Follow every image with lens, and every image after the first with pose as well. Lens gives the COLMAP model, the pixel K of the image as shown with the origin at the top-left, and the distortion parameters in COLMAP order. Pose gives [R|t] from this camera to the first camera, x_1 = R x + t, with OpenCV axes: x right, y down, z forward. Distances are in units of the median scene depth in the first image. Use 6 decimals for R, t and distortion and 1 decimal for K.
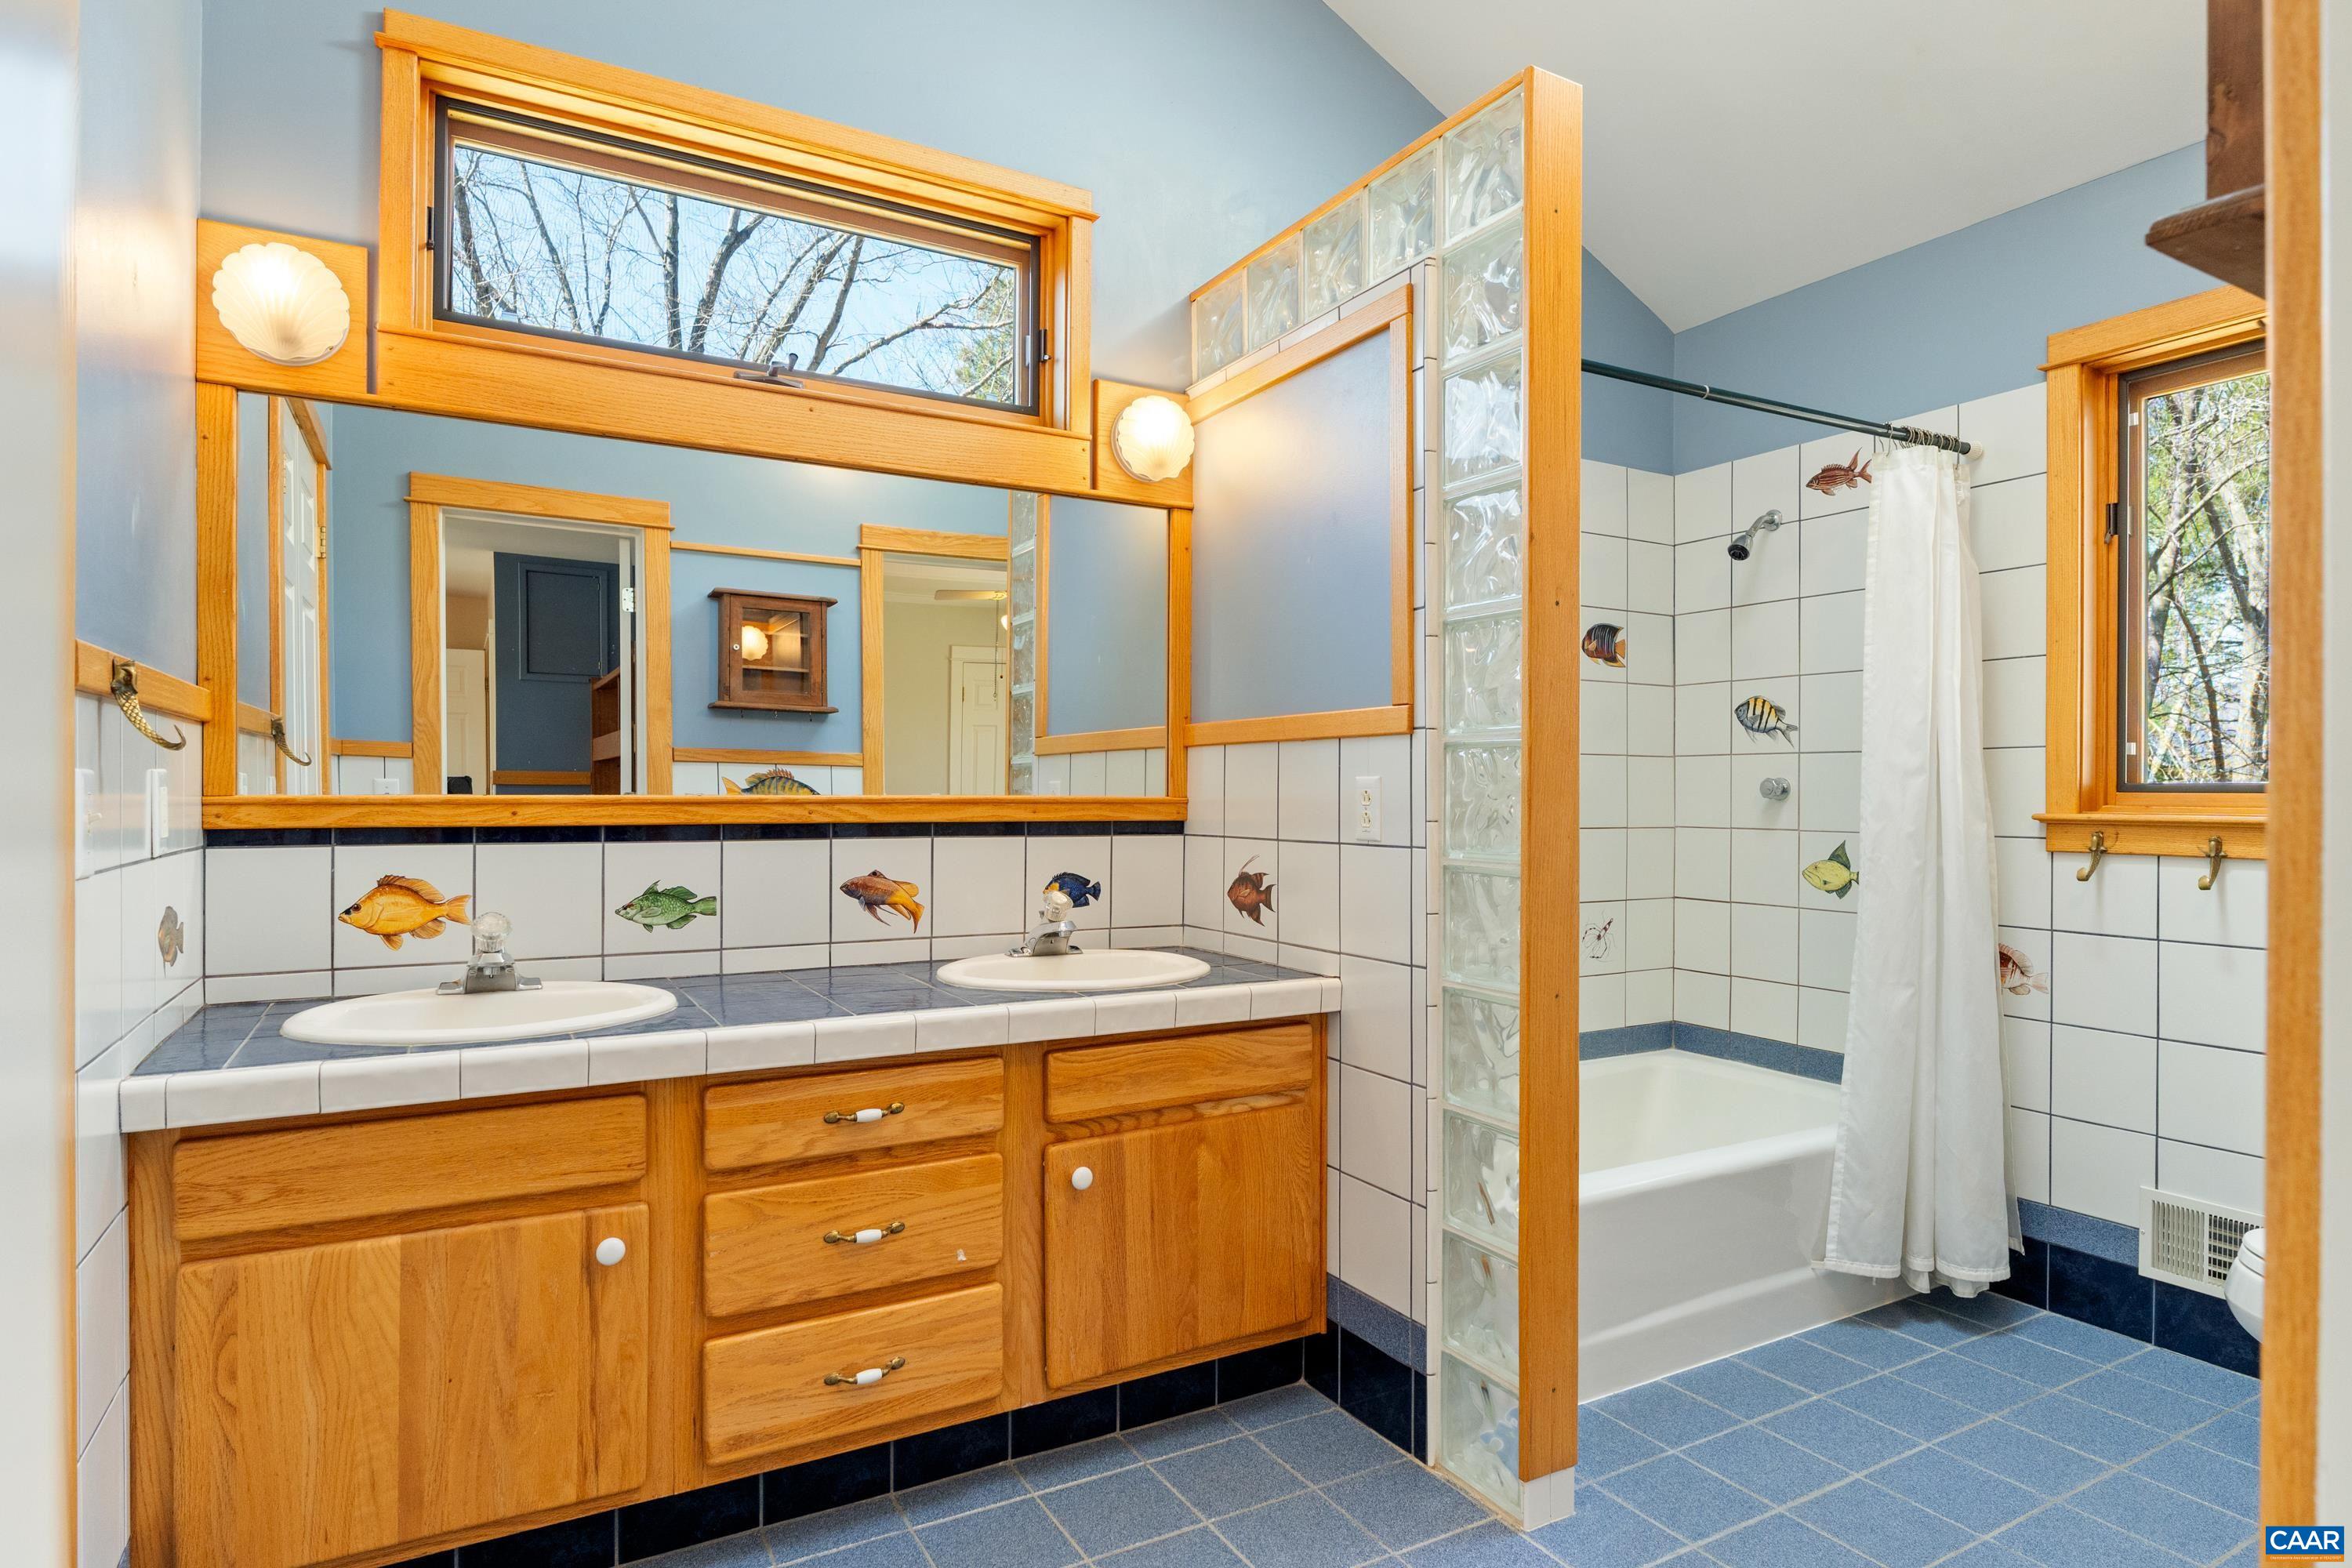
lens RADIAL K [[1284.0, 0, 1168.1], [0, 1284.0, 789.5], [0, 0, 1]] dist [-0.004718, -0.000339]
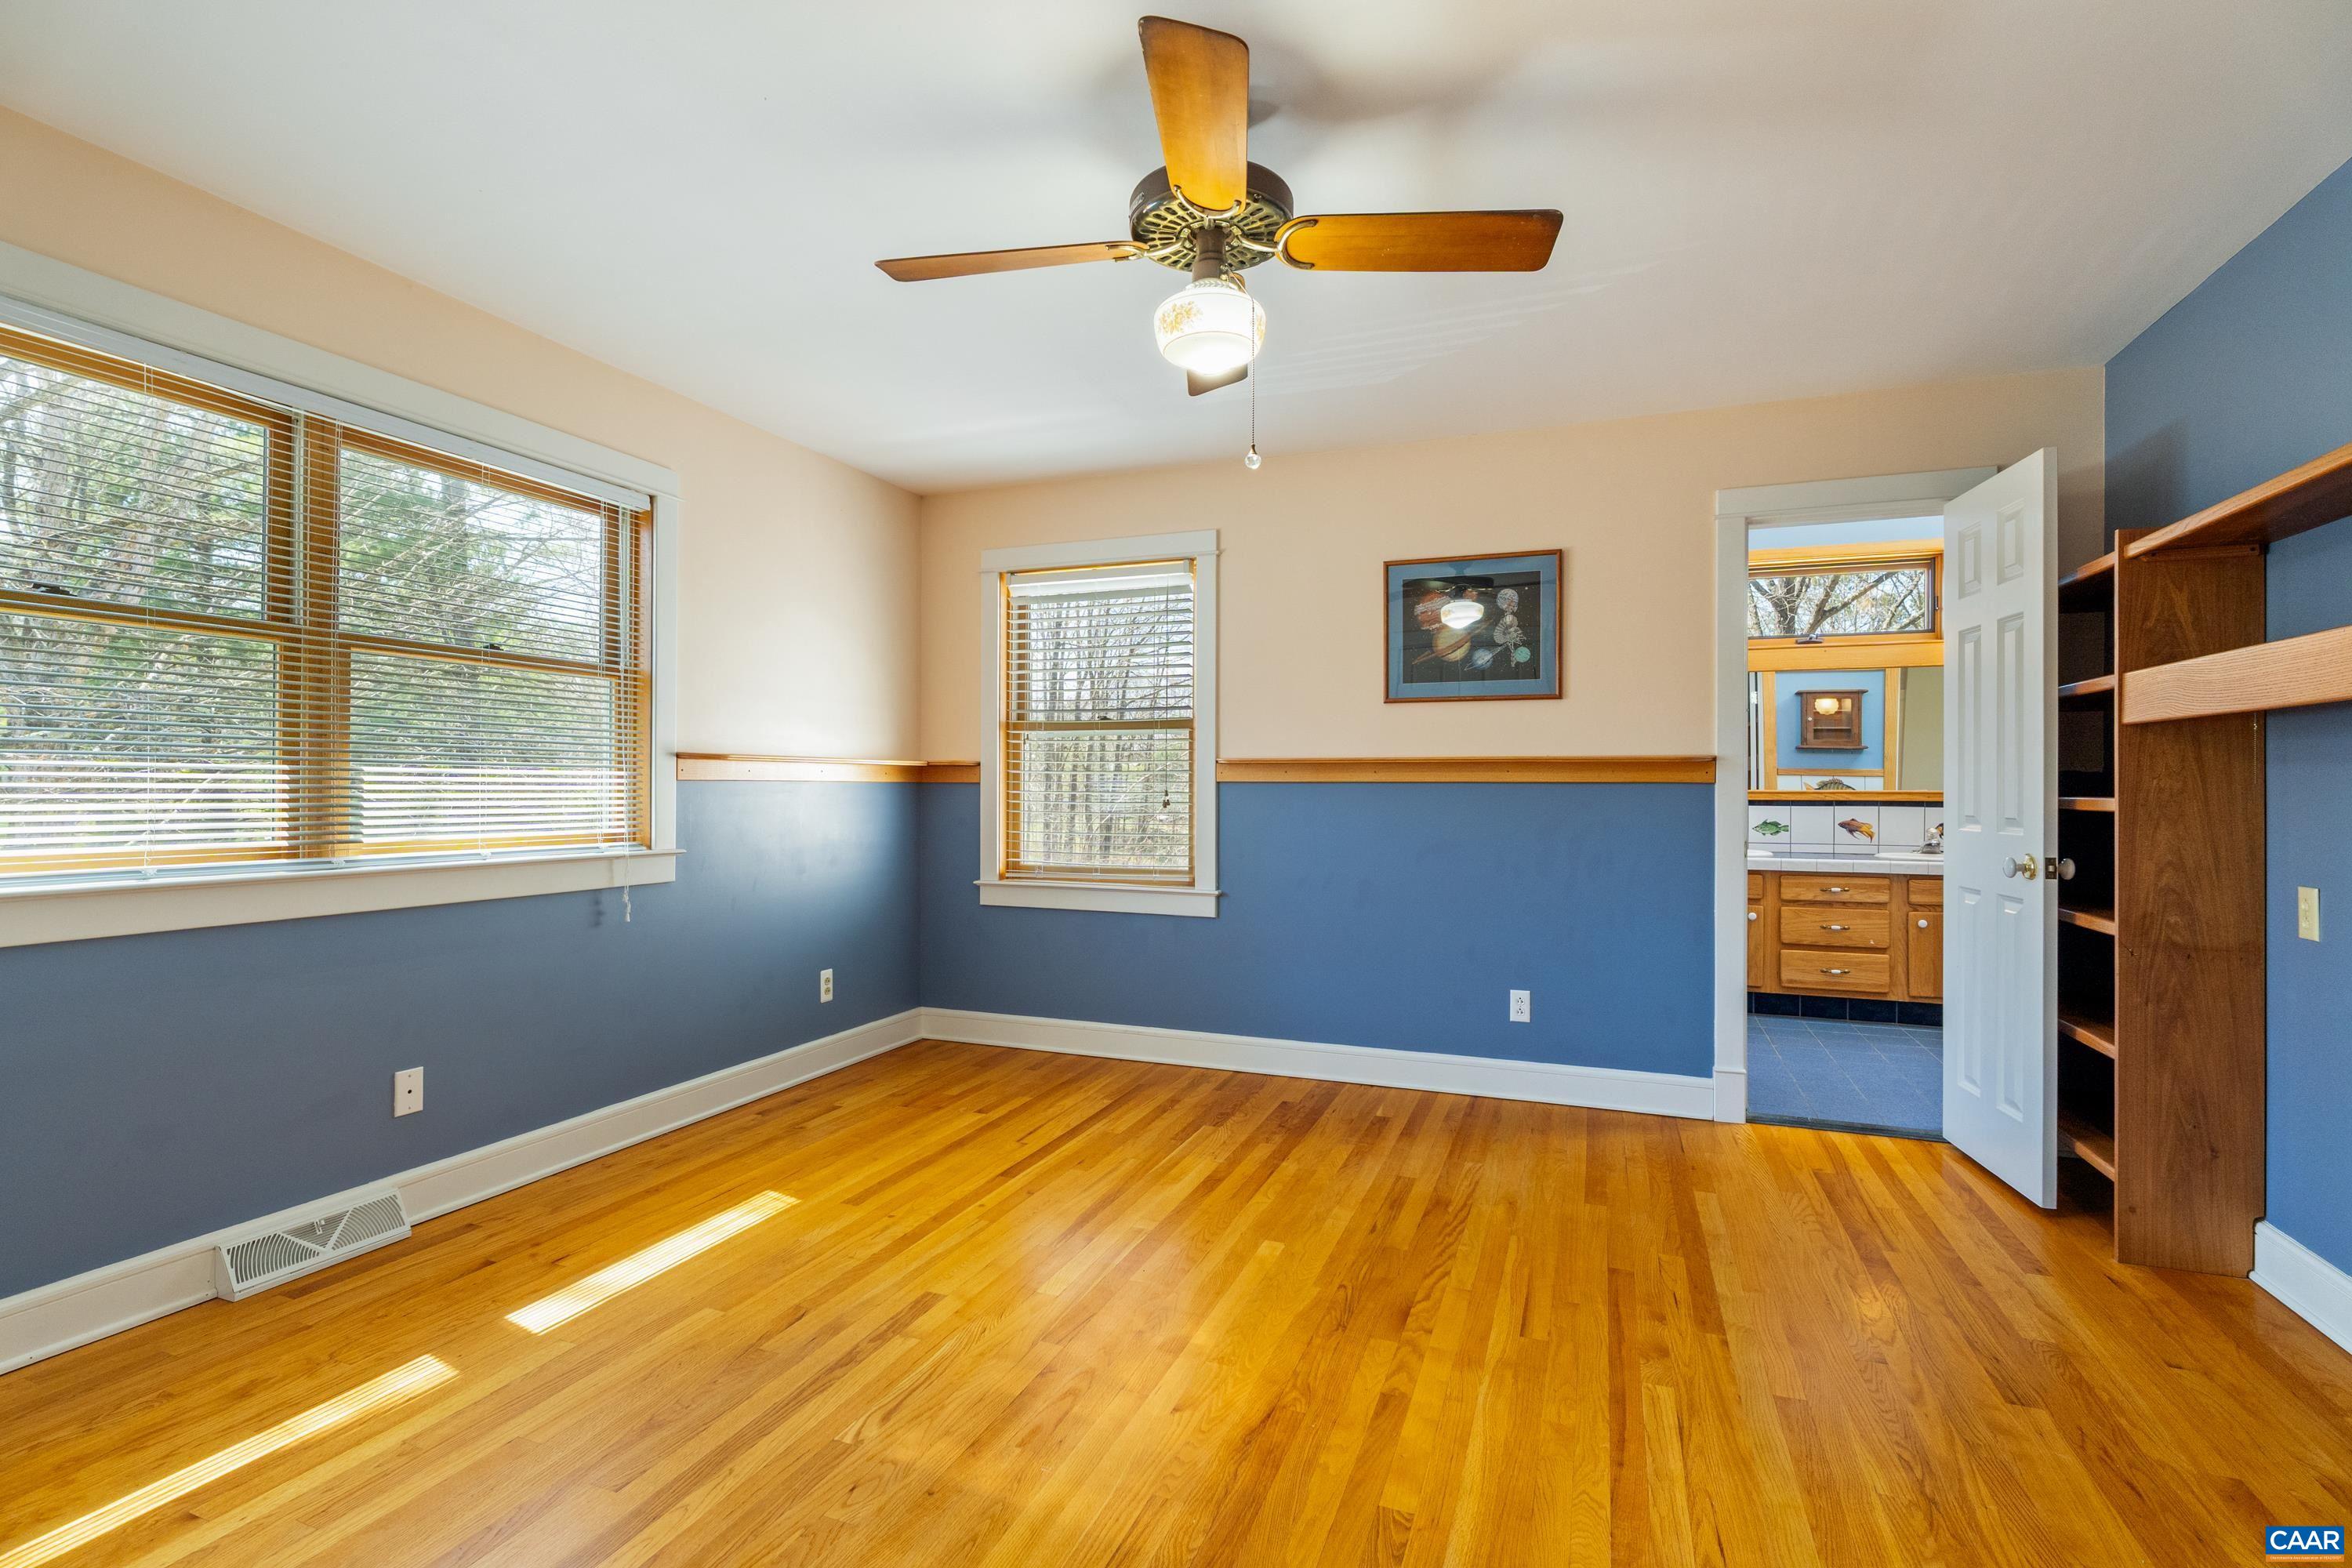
lens RADIAL K [[1087.3, 0, 1162.7], [0, 1087.3, 786.3], [0, 0, 1]] dist [-0.008845, -0.000954]
pose [[0.626387, -0.001162, -0.779511, 0.675871], [-0.000245, 0.999999, -0.001688, -0.000060], [0.779512, 0.001249, 0.626386, -1.648059]]
